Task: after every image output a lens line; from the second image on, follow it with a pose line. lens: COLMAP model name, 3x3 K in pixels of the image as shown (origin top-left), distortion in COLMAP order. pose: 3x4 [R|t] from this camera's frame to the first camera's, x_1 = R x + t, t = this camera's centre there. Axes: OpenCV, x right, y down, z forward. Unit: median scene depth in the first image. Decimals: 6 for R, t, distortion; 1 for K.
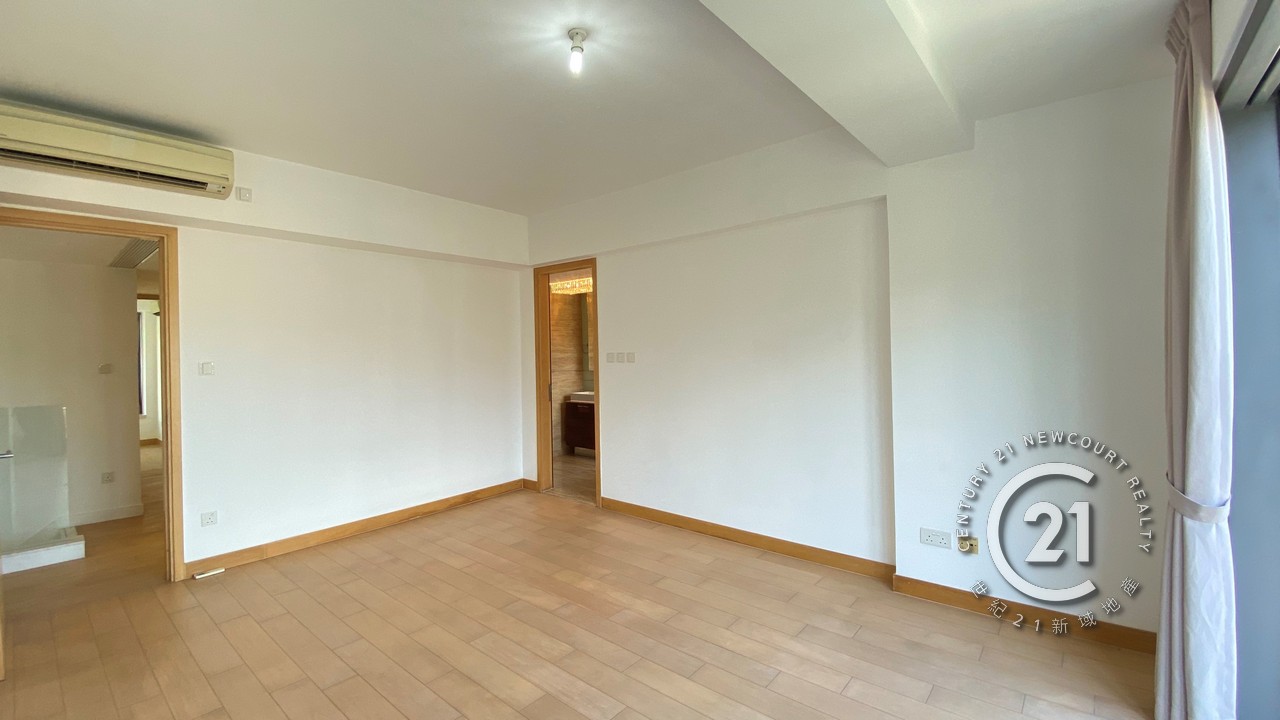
lens RADIAL K [[505.8, 0, 640.0], [0, 505.8, 360.0], [0, 0, 1]] dist [0.066984, -0.051495]
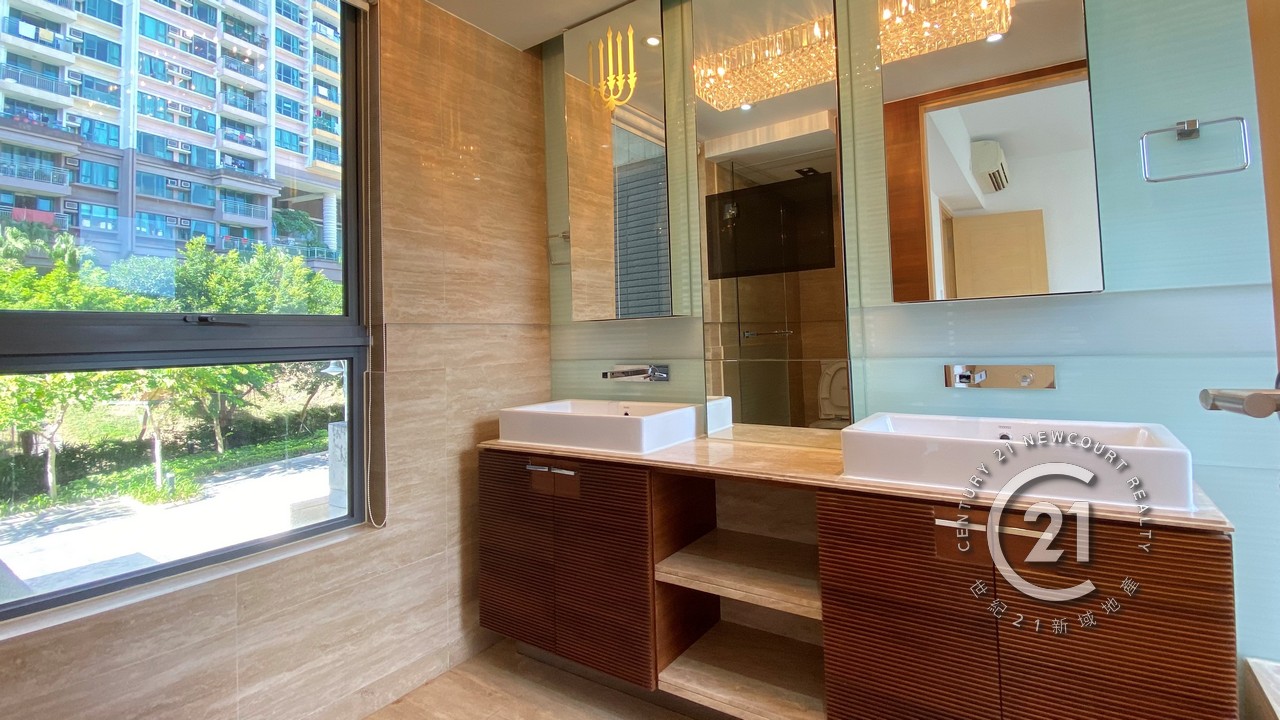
lens RADIAL K [[505.8, 0, 640.0], [0, 505.8, 360.0], [0, 0, 1]] dist [0.066984, -0.051495]
pose [[0.998690, 0.005116, 0.050919, -0.079816], [-0.005592, 0.999942, 0.009201, 0.037096], [-0.050869, -0.009474, 0.998660, 0.736769]]
